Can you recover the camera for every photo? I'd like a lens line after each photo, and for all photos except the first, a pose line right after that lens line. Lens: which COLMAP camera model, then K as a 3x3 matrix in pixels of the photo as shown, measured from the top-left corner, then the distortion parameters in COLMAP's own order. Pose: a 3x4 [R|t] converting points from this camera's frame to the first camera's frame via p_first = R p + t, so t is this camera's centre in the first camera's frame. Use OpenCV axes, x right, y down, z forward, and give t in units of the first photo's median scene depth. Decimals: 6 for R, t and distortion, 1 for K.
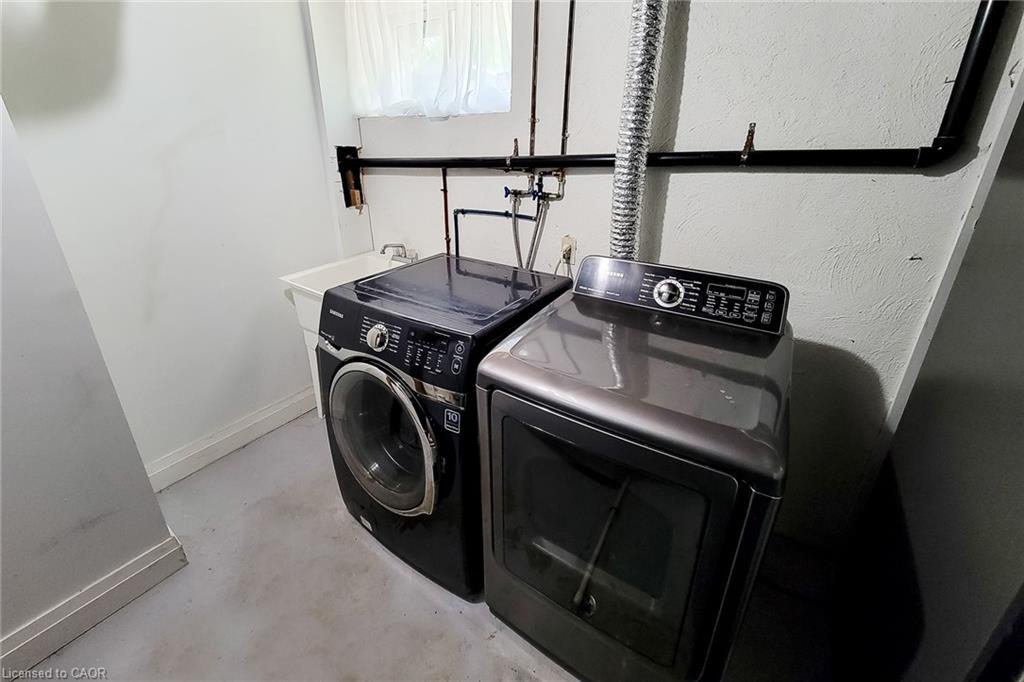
lens RADIAL K [[442.7, 0, 512.4], [0, 442.7, 310.8], [0, 0, 1]] dist [-0.001135, 0.000022]
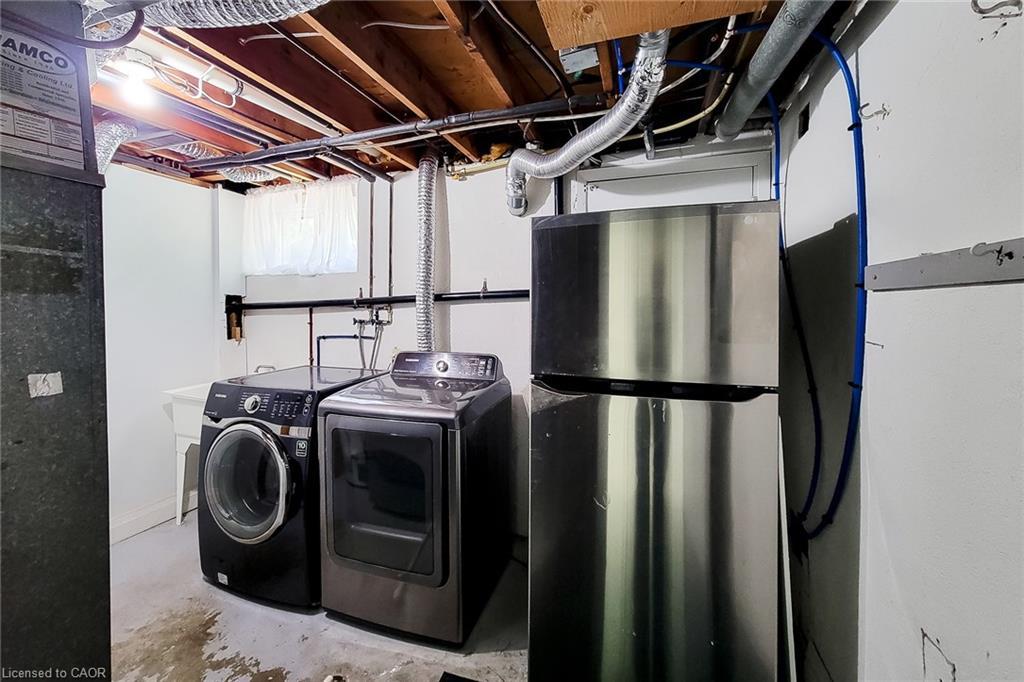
lens RADIAL K [[442.7, 0, 512.4], [0, 442.7, 310.8], [0, 0, 1]] dist [-0.001135, 0.000022]
pose [[0.967079, -0.007596, 0.254363, 0.127235], [0.094694, 0.938516, -0.331996, 0.253486], [-0.236202, 0.345153, 0.908338, -0.510599]]
